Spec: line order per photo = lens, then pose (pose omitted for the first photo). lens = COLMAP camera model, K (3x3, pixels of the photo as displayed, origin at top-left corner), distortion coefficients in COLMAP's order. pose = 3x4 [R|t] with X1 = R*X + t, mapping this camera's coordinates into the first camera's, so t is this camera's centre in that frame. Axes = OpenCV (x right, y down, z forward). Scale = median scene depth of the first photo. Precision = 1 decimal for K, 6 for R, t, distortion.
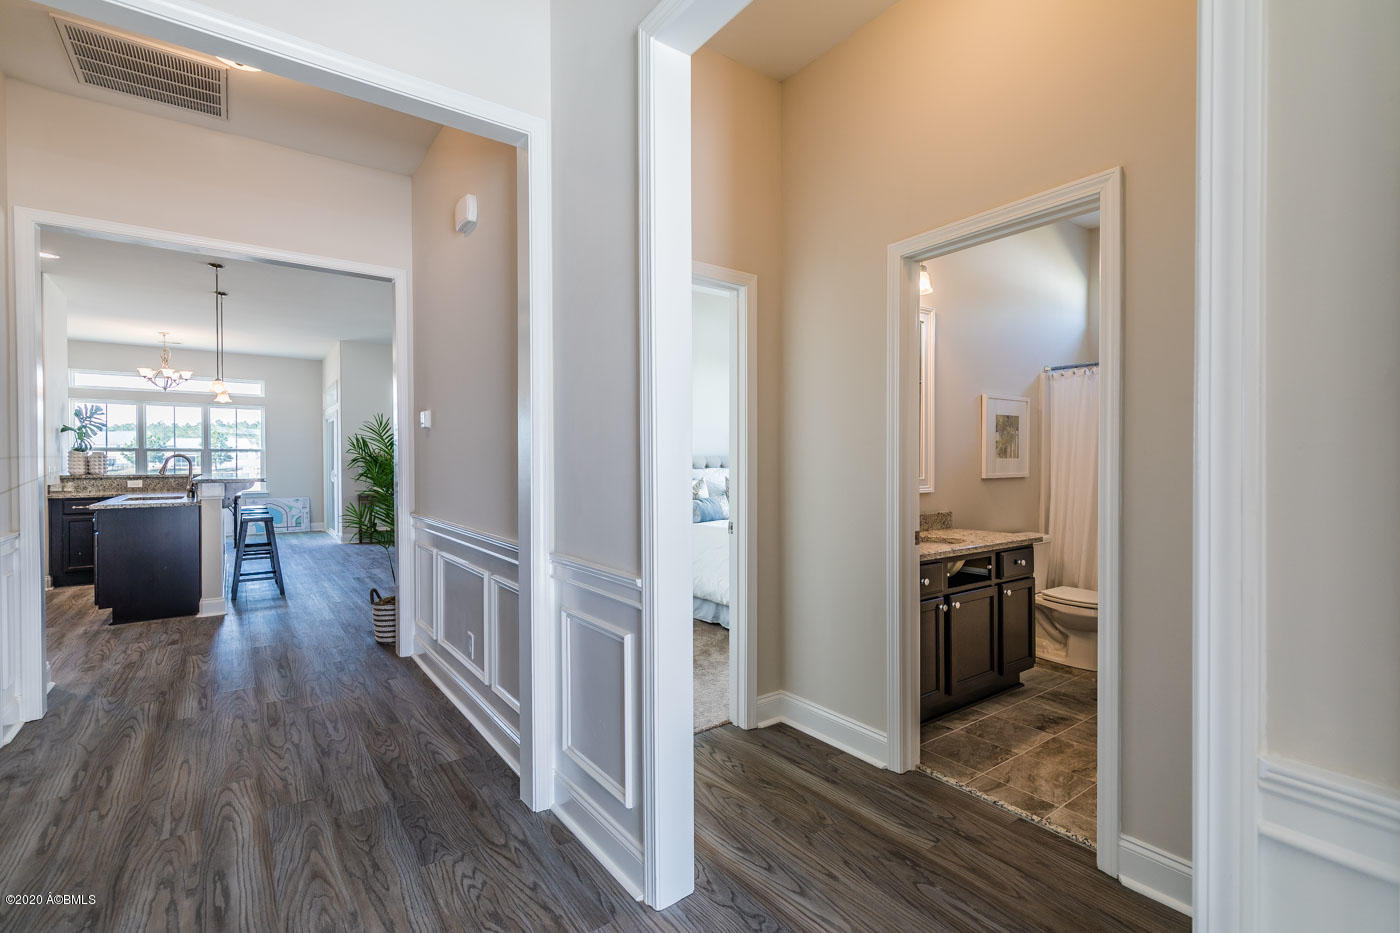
lens RADIAL K [[641.3, 0, 696.1], [0, 641.3, 475.6], [0, 0, 1]] dist [-0.000199, 0.000117]
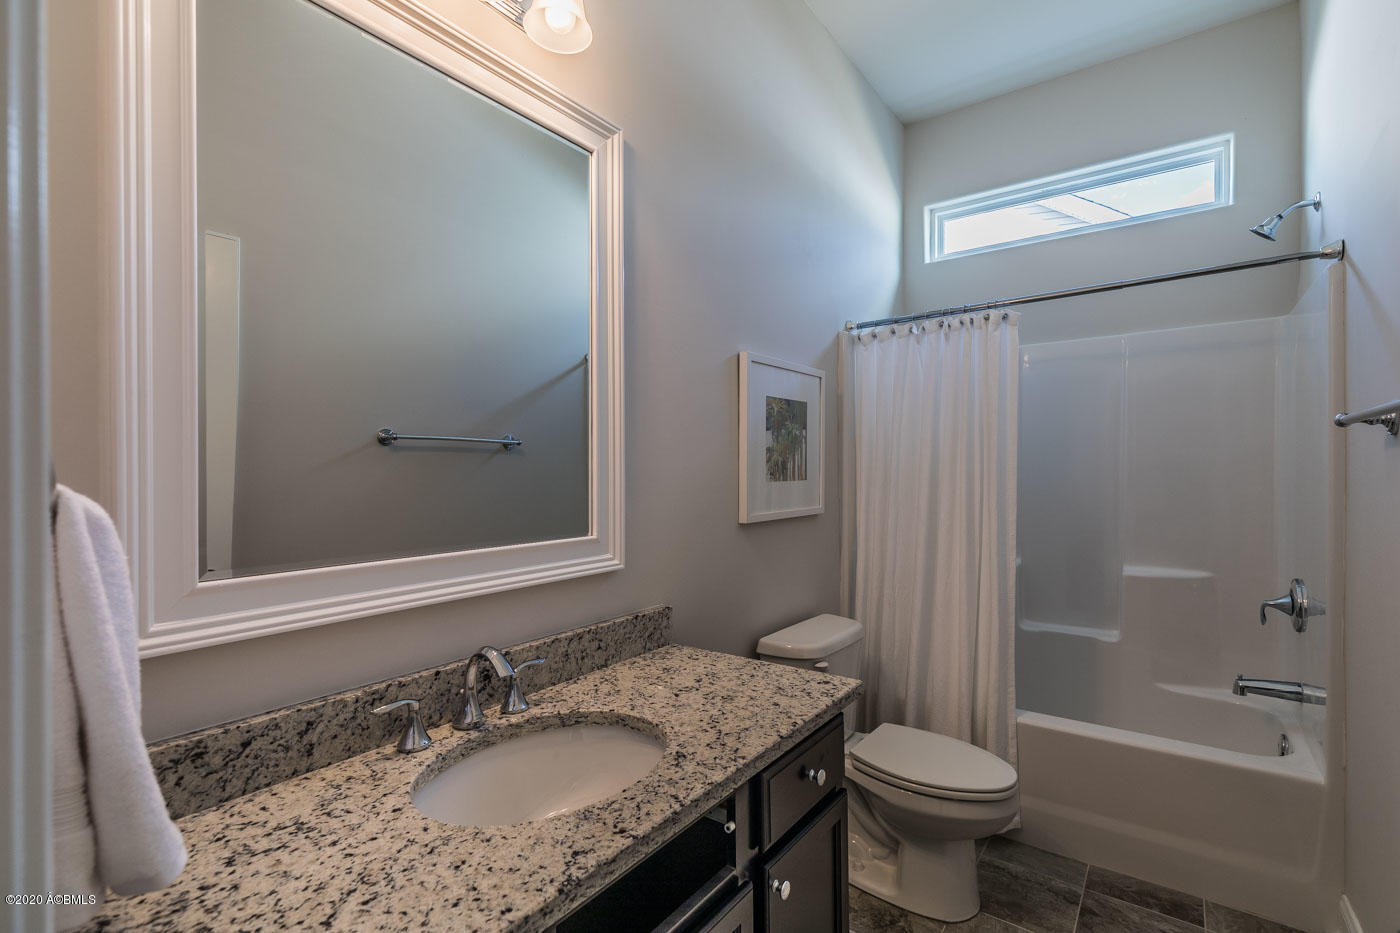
lens RADIAL K [[643.3, 0, 711.1], [0, 643.3, 472.4], [0, 0, 1]] dist [0.001716, 0.000268]
pose [[0.949635, -0.000804, 0.313358, 0.262684], [0.005667, 0.999877, -0.014610, -0.027002], [-0.313308, 0.015650, 0.949523, 0.523028]]
